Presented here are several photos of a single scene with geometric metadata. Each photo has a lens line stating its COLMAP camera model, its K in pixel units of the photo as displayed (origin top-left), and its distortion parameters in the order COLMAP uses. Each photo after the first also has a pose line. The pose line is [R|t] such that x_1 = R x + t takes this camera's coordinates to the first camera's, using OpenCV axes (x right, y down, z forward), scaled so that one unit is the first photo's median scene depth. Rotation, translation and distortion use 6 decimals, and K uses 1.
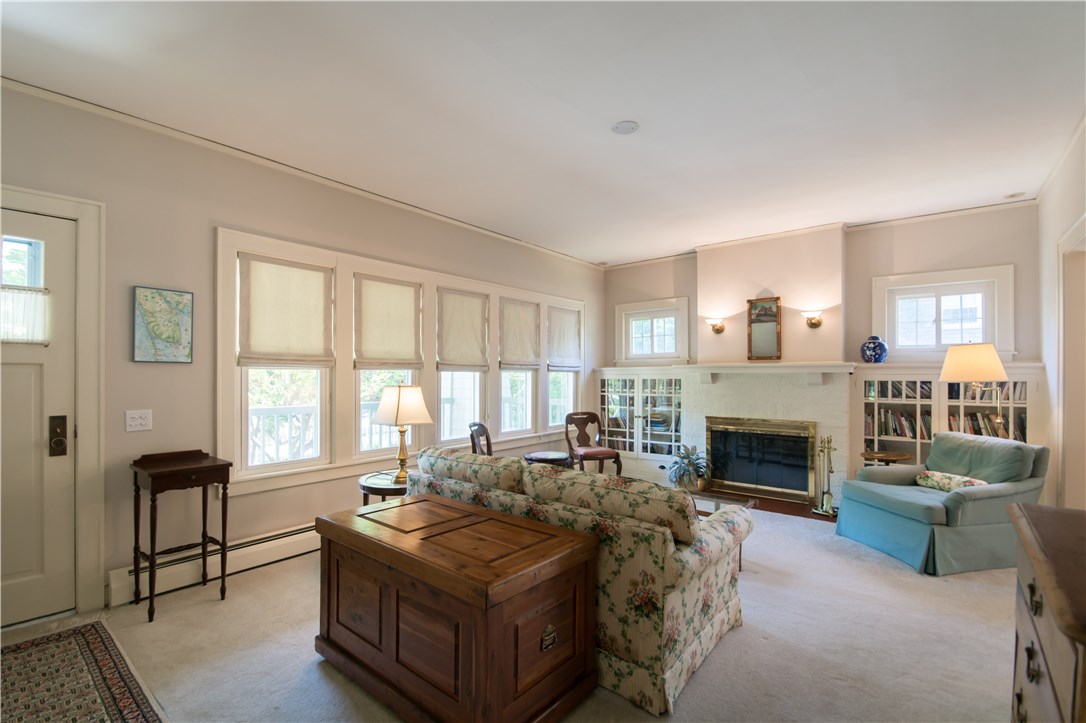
lens RADIAL K [[488.2, 0, 549.1], [0, 488.2, 373.4], [0, 0, 1]] dist [0.010059, -0.010293]
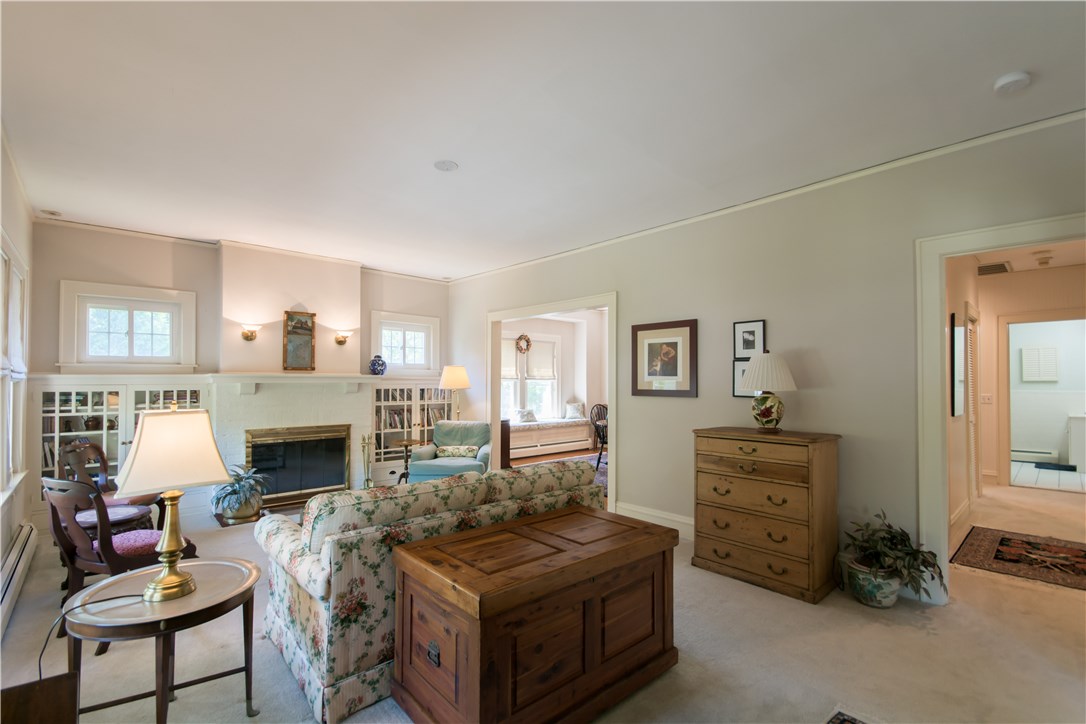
lens RADIAL K [[488.2, 0, 504.6], [0, 488.2, 373.0], [0, 0, 1]] dist [0.010059, -0.010293]
pose [[0.189334, 0.017564, 0.981756, -0.520186], [-0.003138, 0.999846, -0.017282, -0.005599], [-0.981908, 0.000191, 0.189360, 0.375319]]
